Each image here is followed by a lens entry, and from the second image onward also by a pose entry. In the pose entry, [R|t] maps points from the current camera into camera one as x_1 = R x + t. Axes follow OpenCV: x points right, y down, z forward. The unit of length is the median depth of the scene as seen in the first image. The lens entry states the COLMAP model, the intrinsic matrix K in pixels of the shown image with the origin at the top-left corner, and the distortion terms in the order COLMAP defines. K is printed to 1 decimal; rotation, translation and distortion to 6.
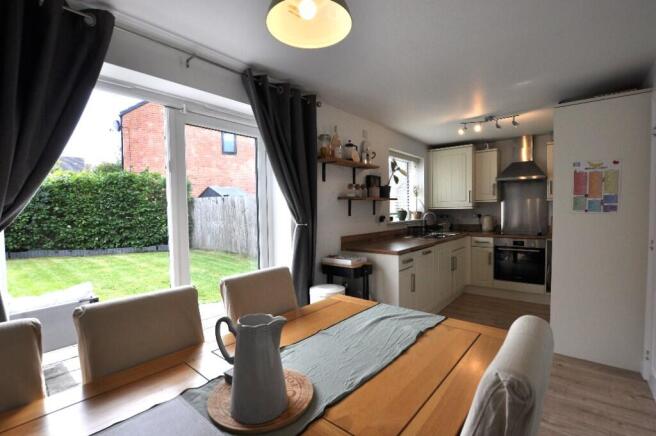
lens RADIAL K [[299.5, 0, 332.9], [0, 299.5, 219.0], [0, 0, 1]] dist [-0.022661, -0.000042]
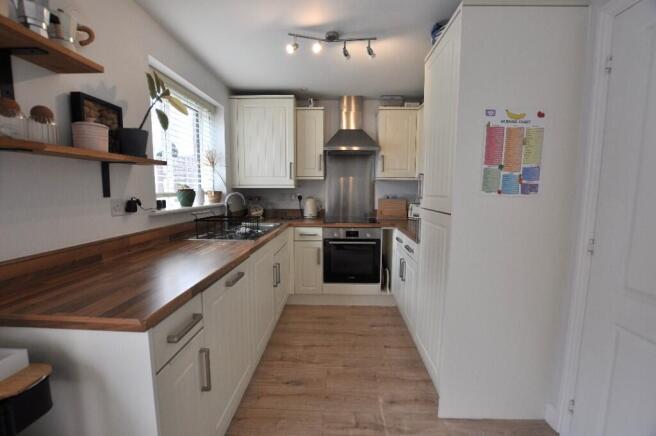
lens RADIAL K [[299.5, 0, 332.9], [0, 299.5, 219.0], [0, 0, 1]] dist [-0.022661, -0.000042]
pose [[0.800520, -0.042502, 0.597797, 0.119291], [0.004007, 0.997839, 0.065578, -0.007635], [-0.599293, -0.050101, 0.798960, 0.399477]]
